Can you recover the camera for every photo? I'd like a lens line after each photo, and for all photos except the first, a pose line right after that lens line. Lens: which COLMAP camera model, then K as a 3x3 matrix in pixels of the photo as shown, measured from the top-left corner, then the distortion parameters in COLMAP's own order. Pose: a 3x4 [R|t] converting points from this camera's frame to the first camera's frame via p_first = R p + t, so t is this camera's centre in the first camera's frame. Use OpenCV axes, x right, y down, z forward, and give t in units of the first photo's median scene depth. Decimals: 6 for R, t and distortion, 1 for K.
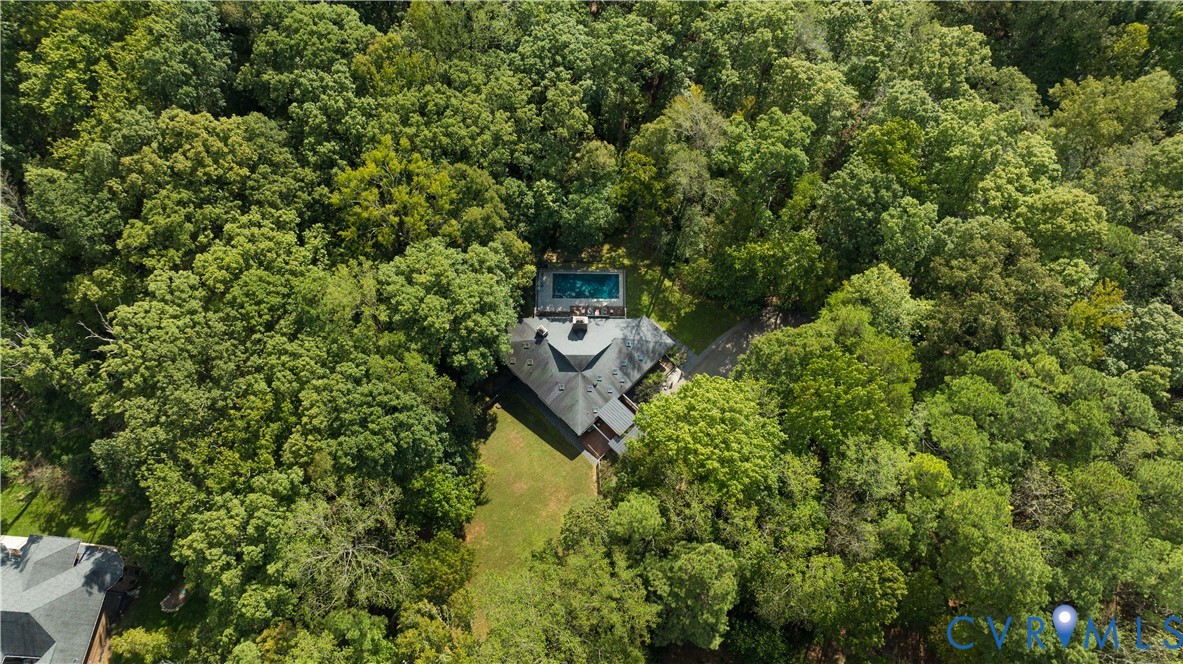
lens RADIAL K [[846.4, 0, 582.7], [0, 846.4, 331.6], [0, 0, 1]] dist [-0.007795, 0.001410]
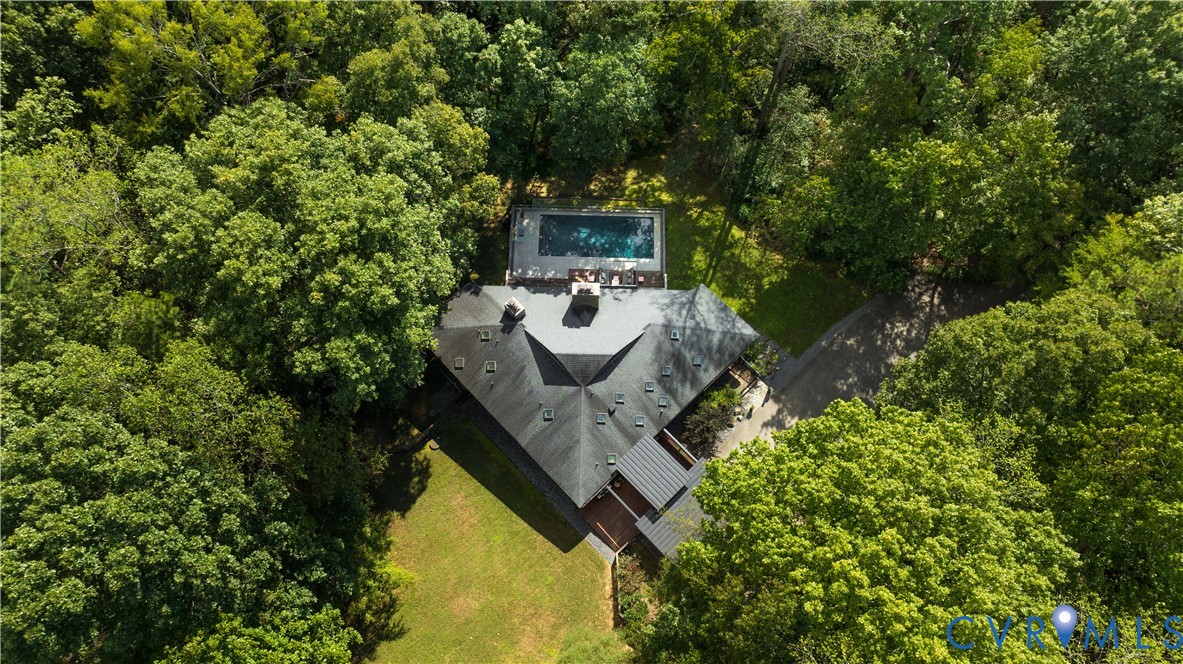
lens RADIAL K [[846.4, 0, 582.7], [0, 846.4, 331.6], [0, 0, 1]] dist [-0.007795, 0.001410]
pose [[0.999843, 0.015354, -0.008837, 0.000454], [-0.015364, 0.999881, -0.001157, 0.014191], [0.008818, 0.001293, 0.999960, 0.471981]]
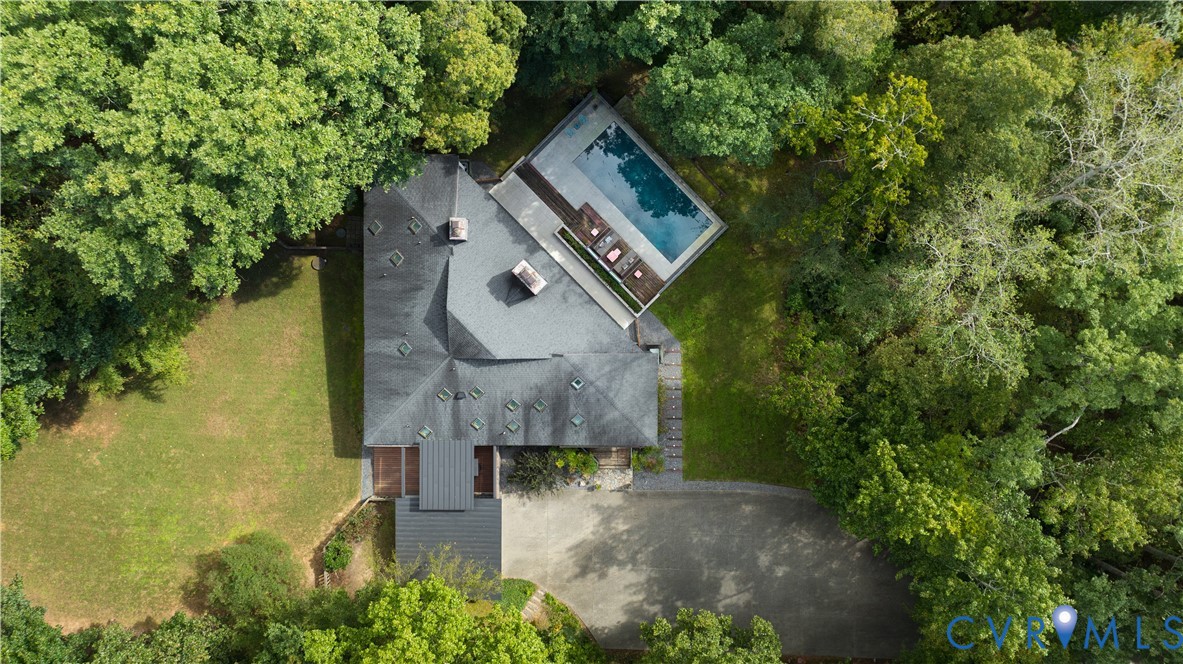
lens RADIAL K [[846.4, 0, 582.7], [0, 846.4, 331.6], [0, 0, 1]] dist [-0.007795, 0.001410]
pose [[0.708939, 0.704895, 0.023004, 0.027000], [-0.657597, 0.648878, 0.382783, -0.182515], [0.254895, -0.286496, 0.923552, 0.601663]]
